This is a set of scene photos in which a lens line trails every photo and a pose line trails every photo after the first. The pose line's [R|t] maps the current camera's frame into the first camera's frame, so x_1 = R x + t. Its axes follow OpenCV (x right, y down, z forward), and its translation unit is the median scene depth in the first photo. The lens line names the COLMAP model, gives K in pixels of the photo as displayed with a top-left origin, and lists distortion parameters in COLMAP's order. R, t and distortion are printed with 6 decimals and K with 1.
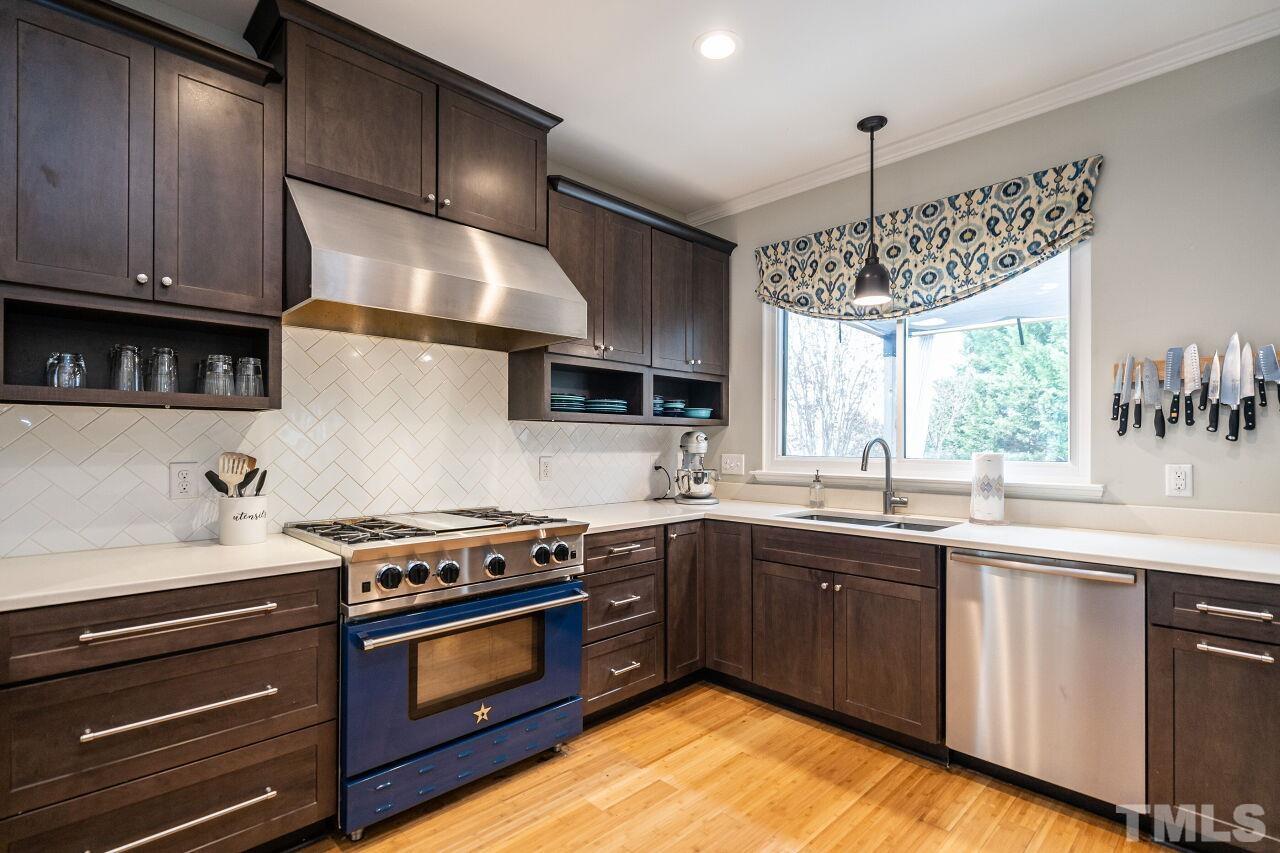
lens RADIAL K [[606.9, 0, 632.4], [0, 606.9, 438.9], [0, 0, 1]] dist [0.002786, 0.000293]
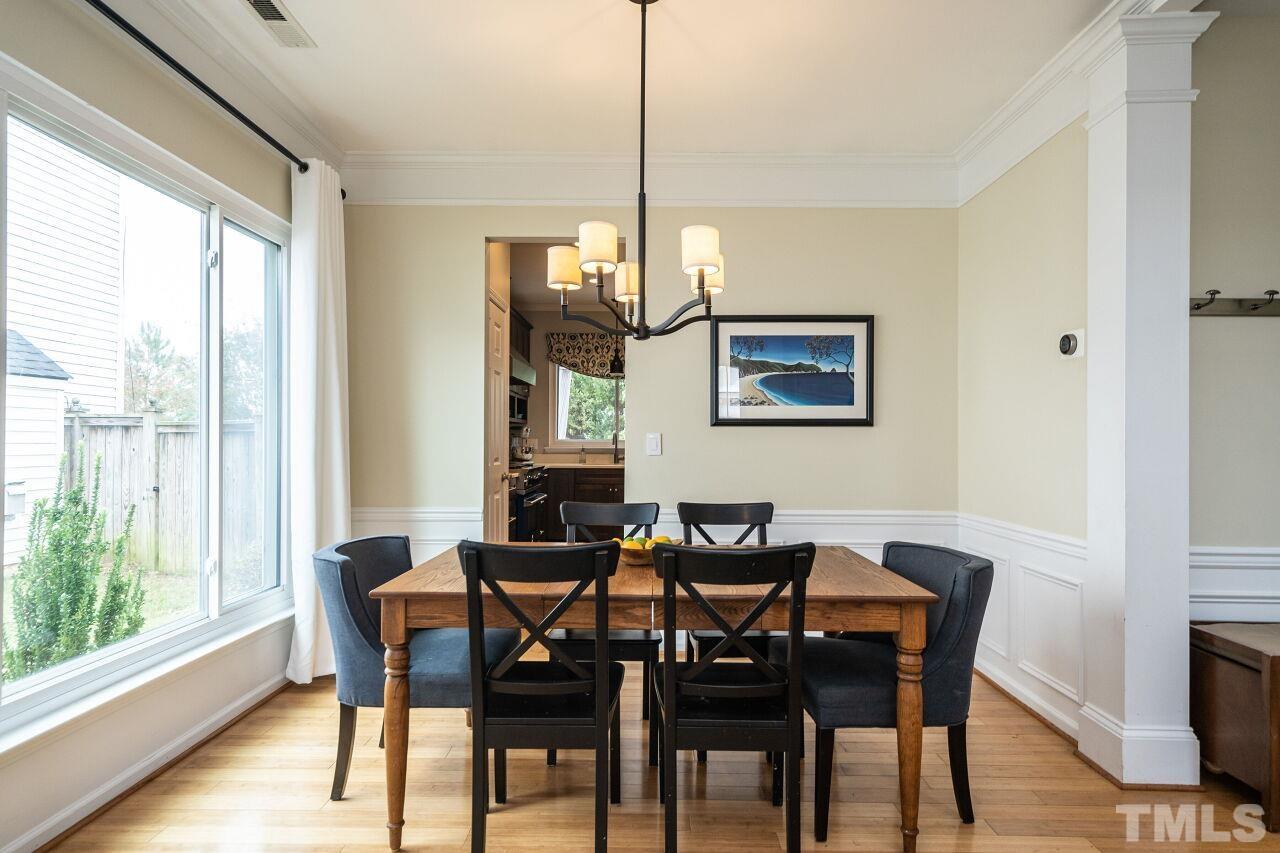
lens RADIAL K [[691.8, 0, 648.0], [0, 691.8, 441.2], [0, 0, 1]] dist [0.009844, -0.002069]
pose [[0.698185, -0.001445, 0.715916, -1.583969], [-0.007485, 0.999929, 0.009318, 0.013434], [-0.715878, -0.011864, 0.698125, -1.072160]]
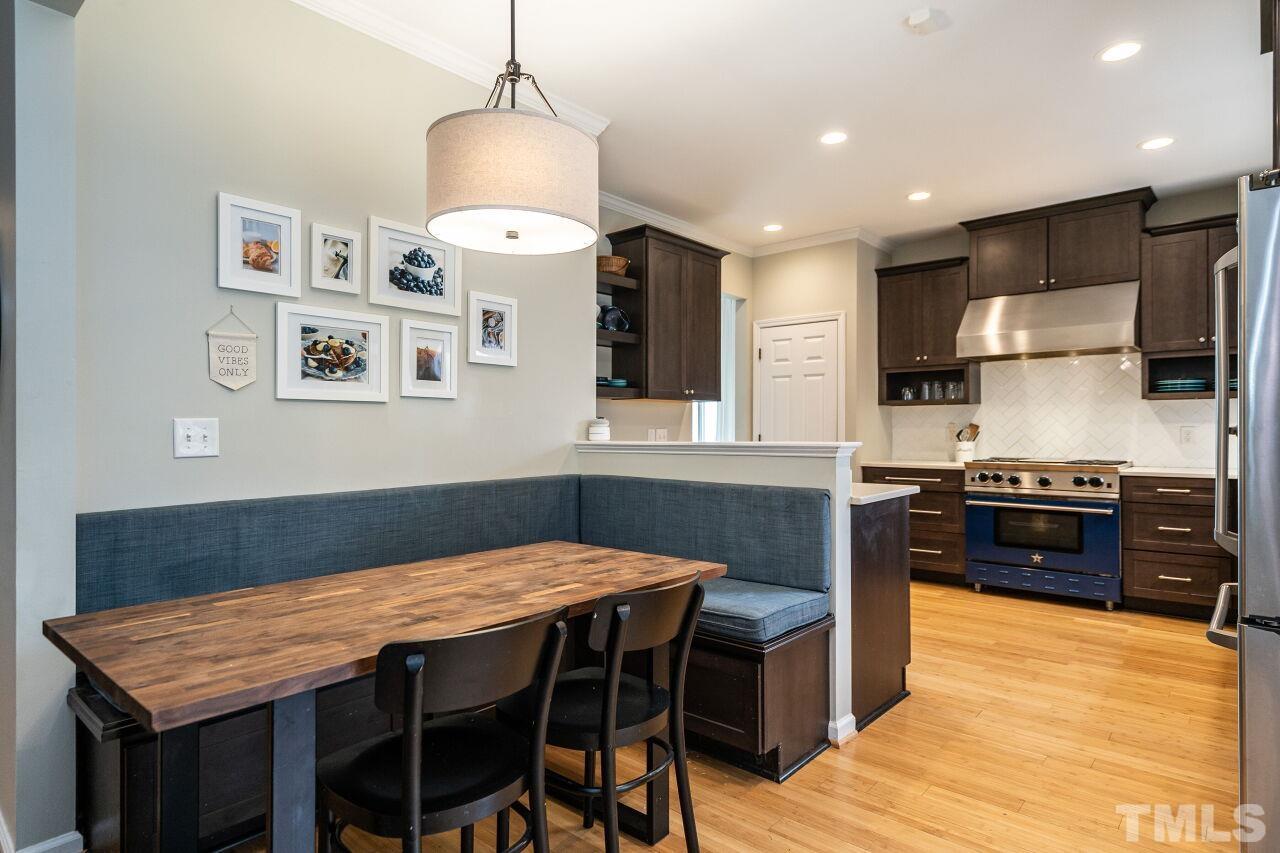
lens RADIAL K [[691.8, 0, 641.6], [0, 691.8, 429.3], [0, 0, 1]] dist [0.009844, -0.002069]
pose [[0.081311, -0.004171, -0.996680, 1.474475], [0.009101, 0.999953, -0.003442, 0.036004], [0.996647, -0.008791, 0.081345, -0.330827]]
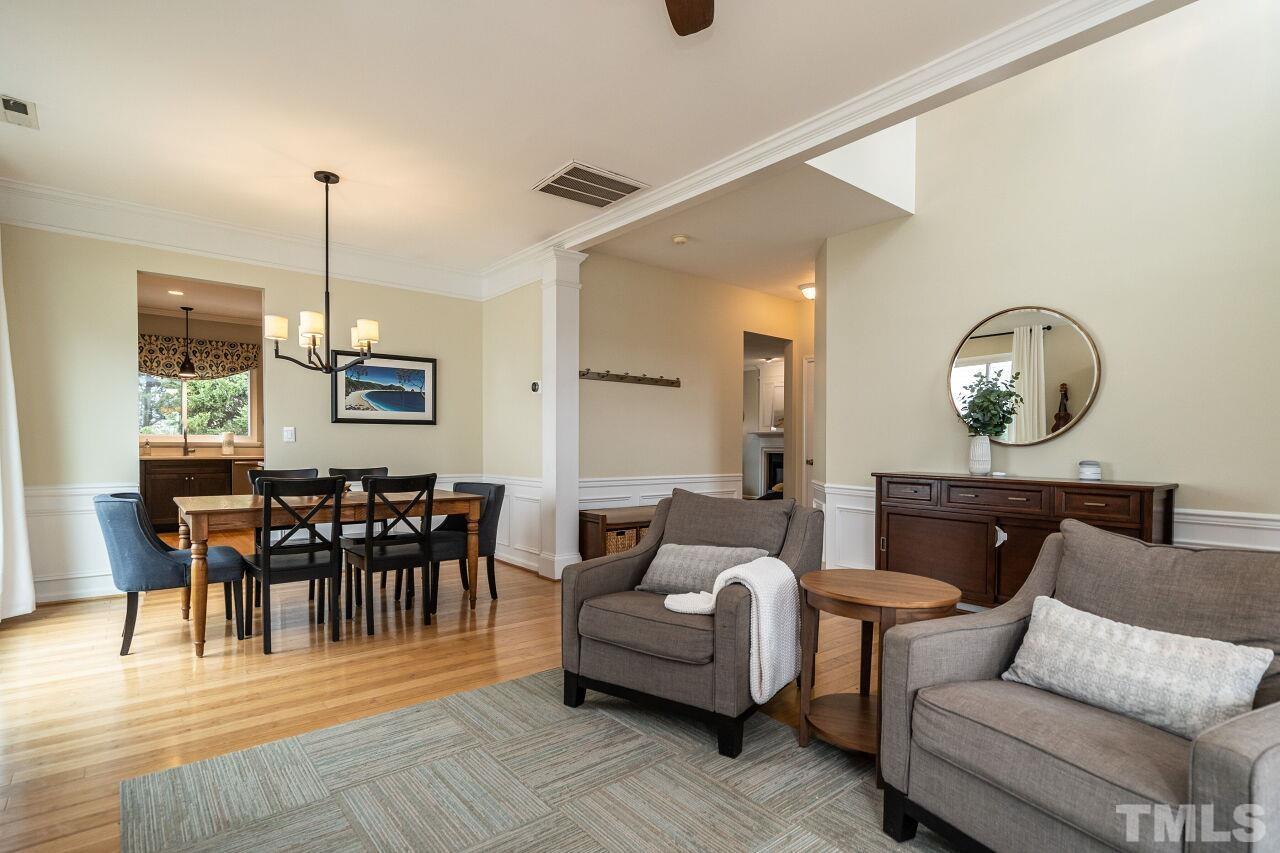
lens RADIAL K [[629.9, 0, 628.2], [0, 629.9, 453.3], [0, 0, 1]] dist [0.004817, 0.001009]
pose [[0.096787, -0.017313, 0.995155, -2.332608], [-0.013695, 0.999731, 0.018725, 0.039769], [-0.995211, -0.015441, 0.096523, -1.277016]]
